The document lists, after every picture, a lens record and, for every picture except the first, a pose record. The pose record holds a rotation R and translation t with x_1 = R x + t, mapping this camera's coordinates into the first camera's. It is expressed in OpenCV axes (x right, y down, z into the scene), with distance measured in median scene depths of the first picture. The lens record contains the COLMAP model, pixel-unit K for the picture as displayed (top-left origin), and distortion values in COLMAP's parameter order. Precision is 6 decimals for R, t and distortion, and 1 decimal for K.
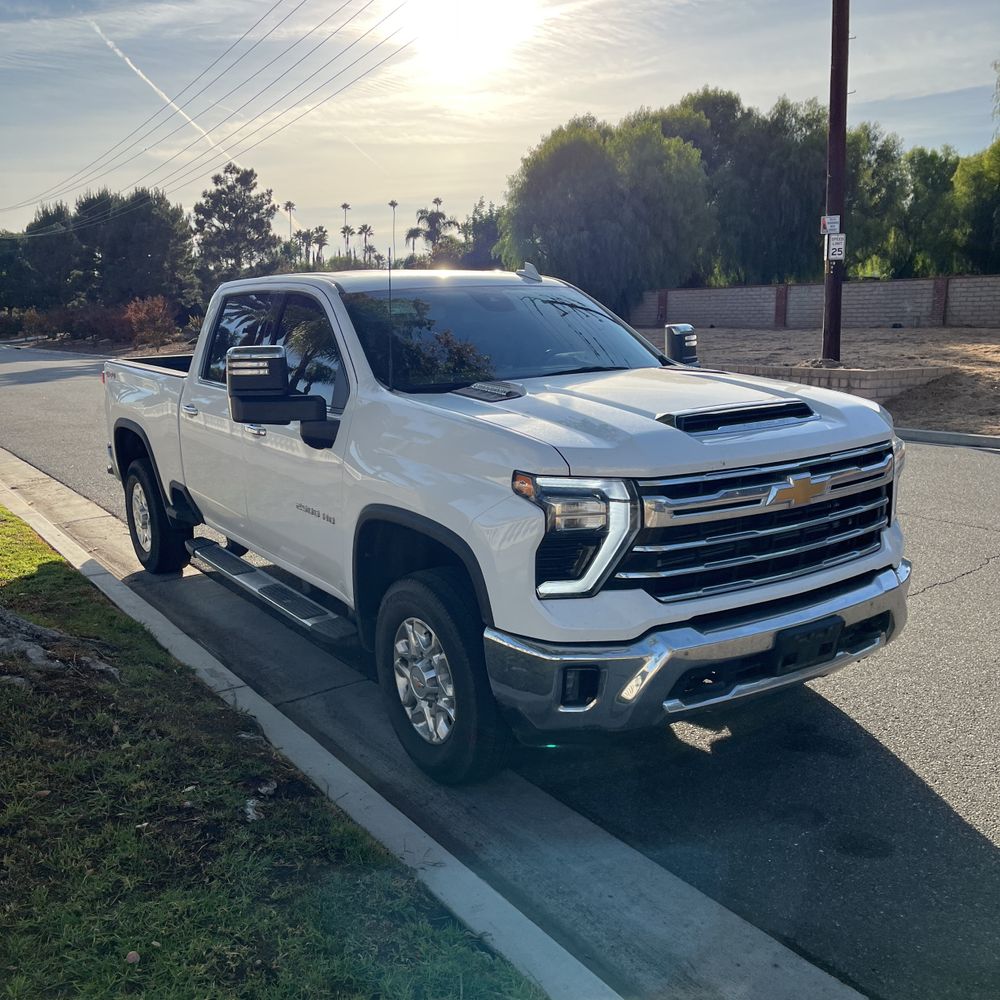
lens RADIAL K [[1012.9, 0, 485.4], [0, 1012.9, 520.7], [0, 0, 1]] dist [0.029004, 0.000000]
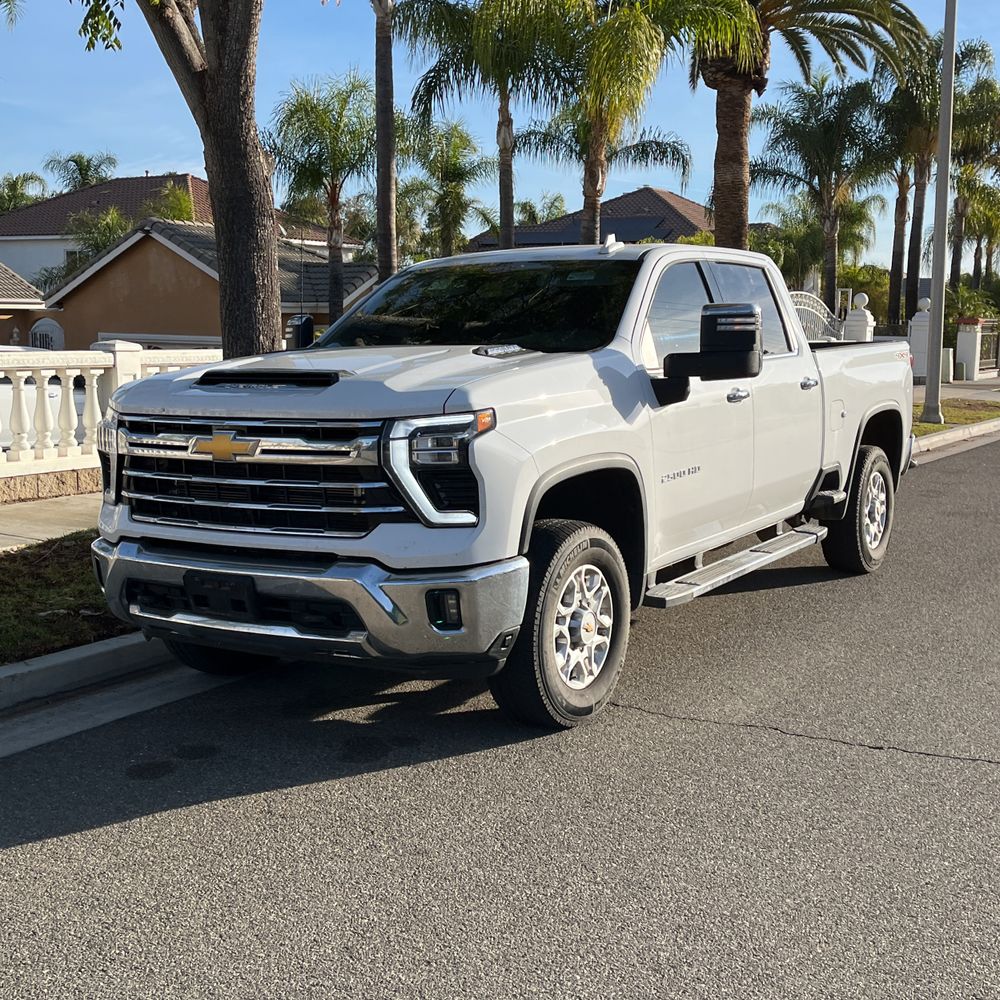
lens RADIAL K [[1369.9, 0, 506.9], [0, 1369.9, 508.8], [0, 0, 1]] dist [0.066493, 0.000000]
pose [[0.431163, 0.136231, -0.891930, 0.127131], [-0.189690, 0.980129, 0.058005, -0.007774], [0.882109, 0.144180, 0.448437, 0.045841]]
